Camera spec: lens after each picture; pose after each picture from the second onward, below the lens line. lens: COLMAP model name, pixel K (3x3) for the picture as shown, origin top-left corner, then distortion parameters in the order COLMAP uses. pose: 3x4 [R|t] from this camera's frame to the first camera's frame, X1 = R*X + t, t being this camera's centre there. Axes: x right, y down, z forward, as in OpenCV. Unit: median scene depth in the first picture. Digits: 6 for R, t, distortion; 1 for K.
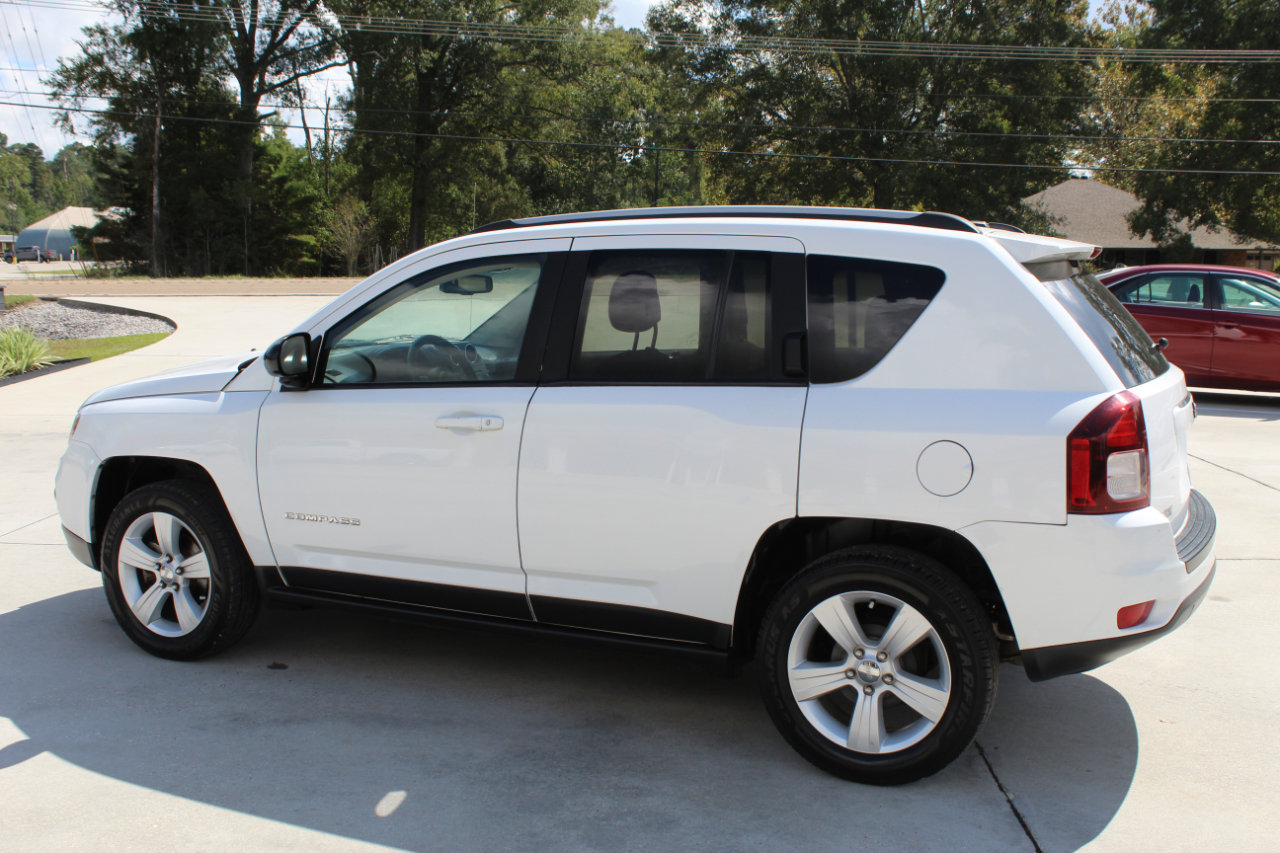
lens RADIAL K [[1263.7, 0, 646.4], [0, 1263.7, 452.7], [0, 0, 1]] dist [-0.073386, 0.000000]
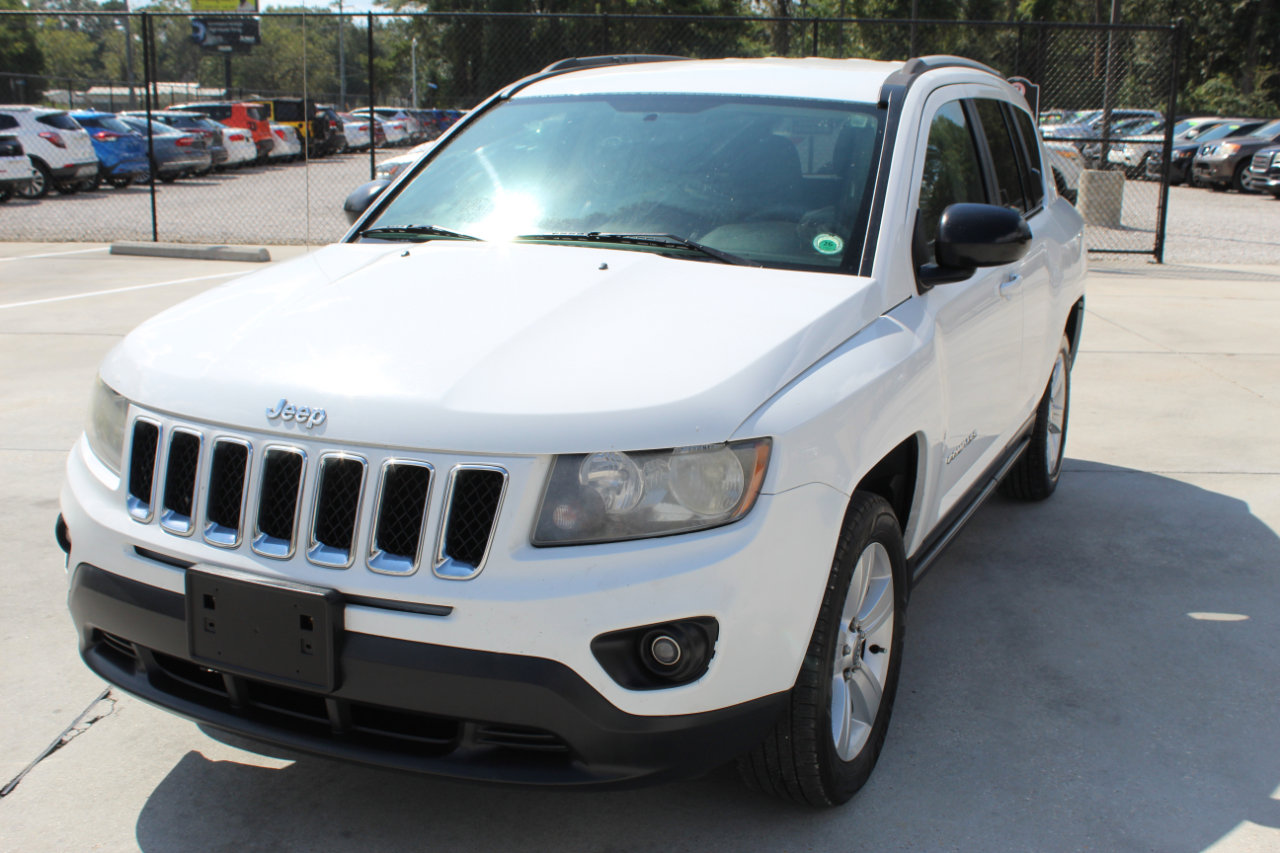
lens RADIAL K [[1368.1, 0, 651.5], [0, 1368.1, 429.0], [0, 0, 1]] dist [-0.067509, 0.000000]
pose [[0.000007, -0.230251, 0.973131, -0.973461], [0.136956, 0.963962, 0.228080, -0.158898], [-0.990577, 0.133275, 0.031541, 1.056568]]
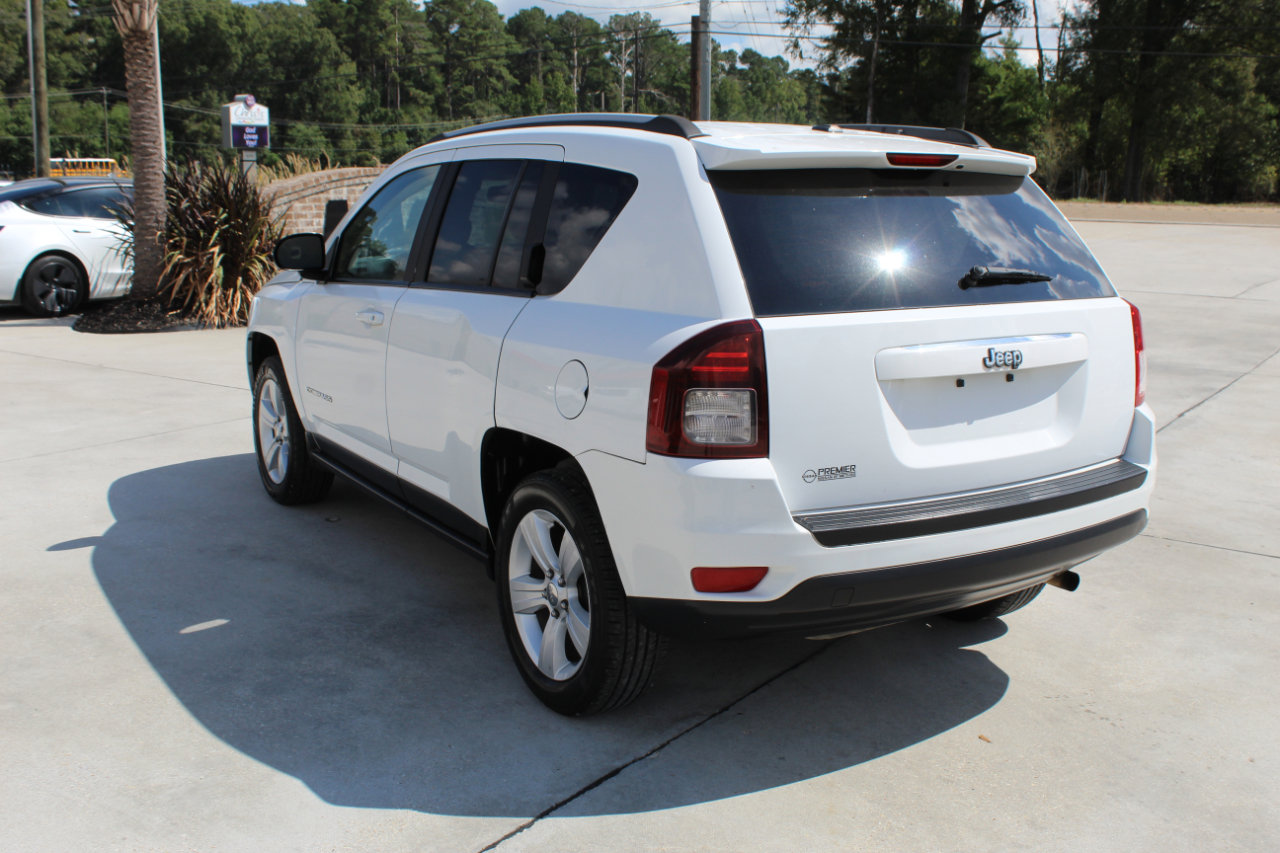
lens RADIAL K [[1263.7, 0, 652.3], [0, 1263.7, 430.0], [0, 0, 1]] dist [-0.073386, 0.000000]
pose [[0.835754, 0.112937, -0.537365, 0.573037], [-0.089987, 0.993560, 0.068860, -0.020319], [0.541681, -0.009194, 0.840534, 0.168831]]
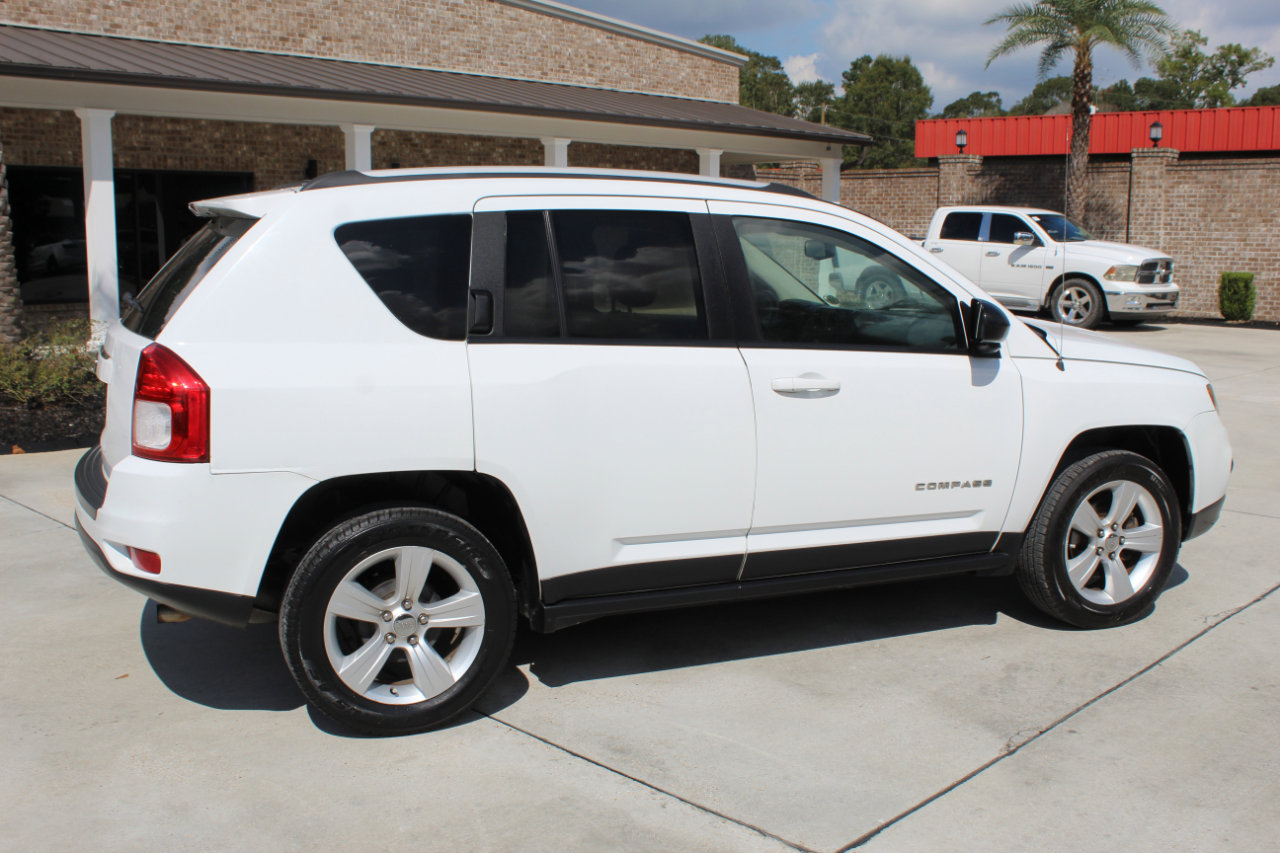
lens RADIAL K [[1263.7, 0, 646.9], [0, 1263.7, 430.6], [0, 0, 1]] dist [-0.073386, 0.000000]
pose [[-0.674181, 0.106282, -0.730879, 0.740765], [-0.121211, 0.960252, 0.251444, -0.244087], [0.728552, 0.258109, -0.634501, 1.658570]]
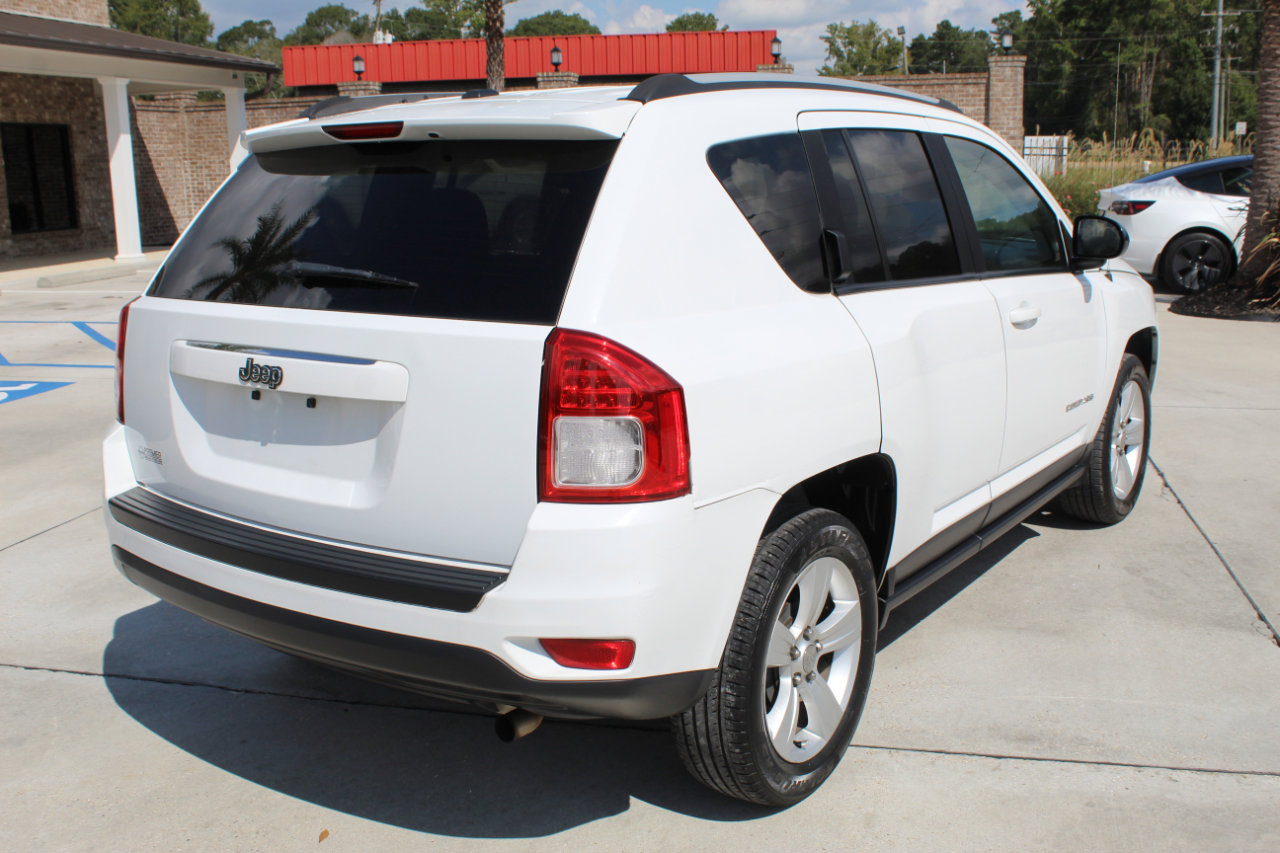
lens RADIAL K [[1263.7, 0, 640.3], [0, 1263.7, 444.1], [0, 0, 1]] dist [-0.073386, 0.000000]
pose [[-0.185947, 0.216641, -0.958379, 0.867042], [-0.129597, 0.961461, 0.242482, -0.153432], [0.973976, 0.169291, -0.150705, 1.079564]]
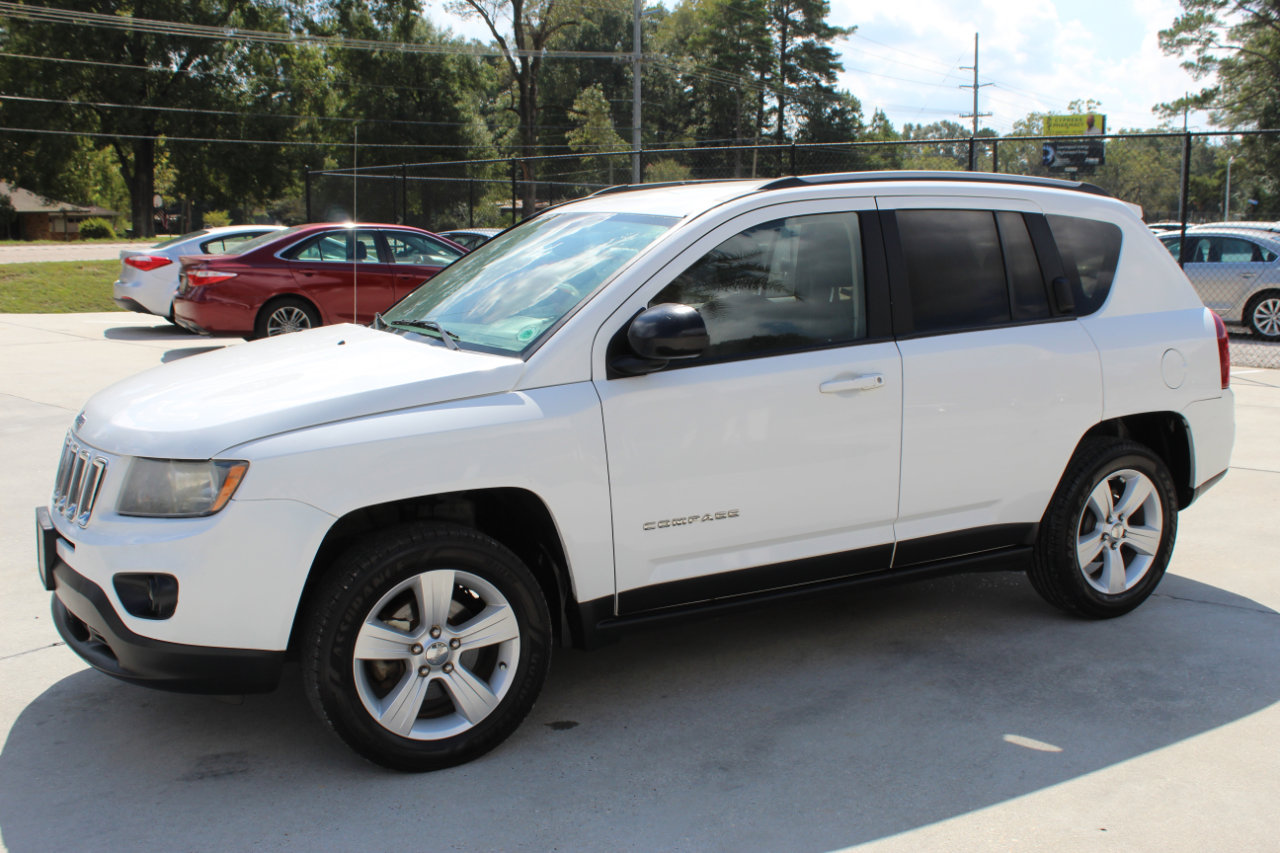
lens RADIAL K [[1263.7, 0, 644.5], [0, 1263.7, 439.5], [0, 0, 1]] dist [-0.073386, 0.000000]
pose [[0.589603, -0.142165, 0.795083, -0.872451], [0.126578, 0.988488, 0.082882, -0.070569], [-0.797713, 0.051772, 0.600811, 0.458566]]
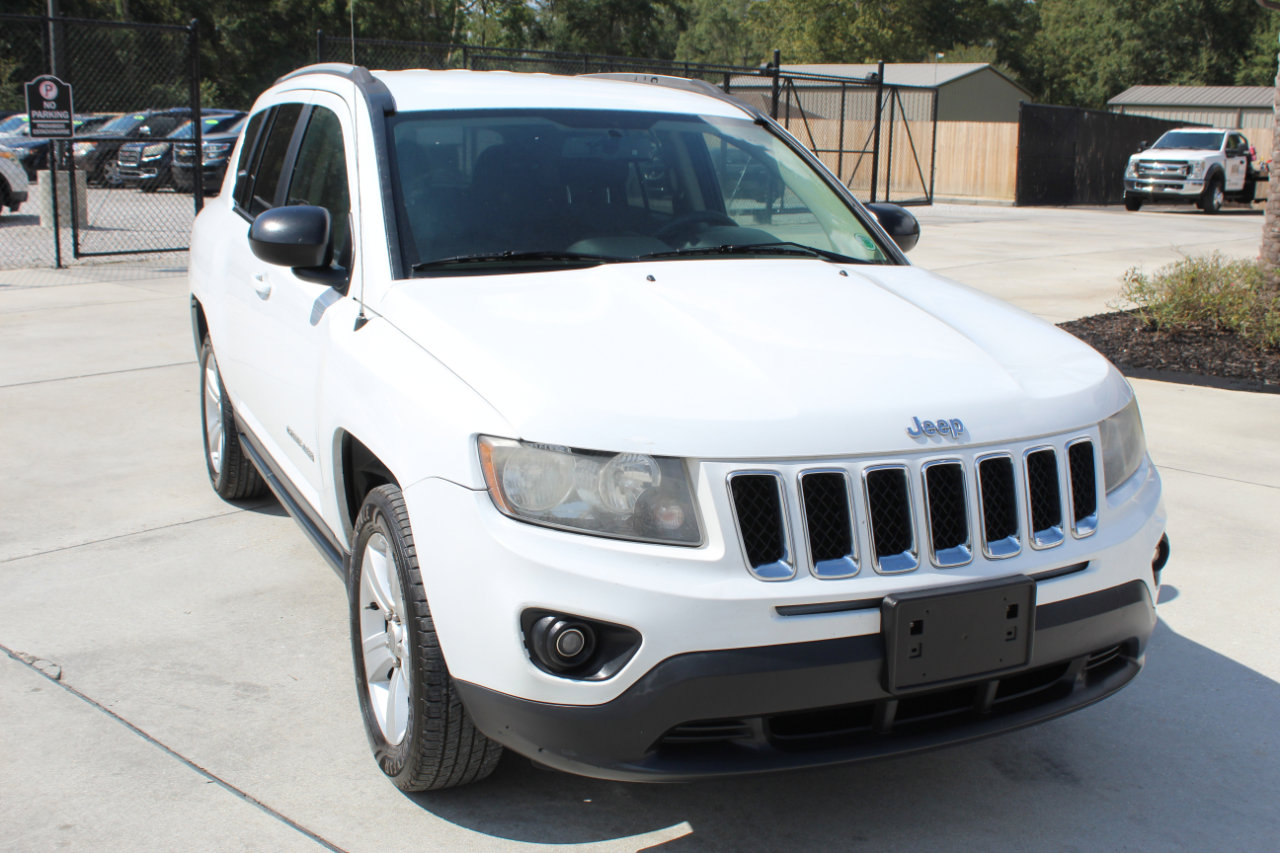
lens RADIAL K [[1368.1, 0, 652.4], [0, 1368.1, 427.0], [0, 0, 1]] dist [-0.067509, 0.000000]
pose [[-0.767997, -0.157344, 0.620825, -0.714108], [0.070925, 0.942495, 0.326608, -0.251905], [-0.636515, 0.294866, -0.712673, 1.674355]]
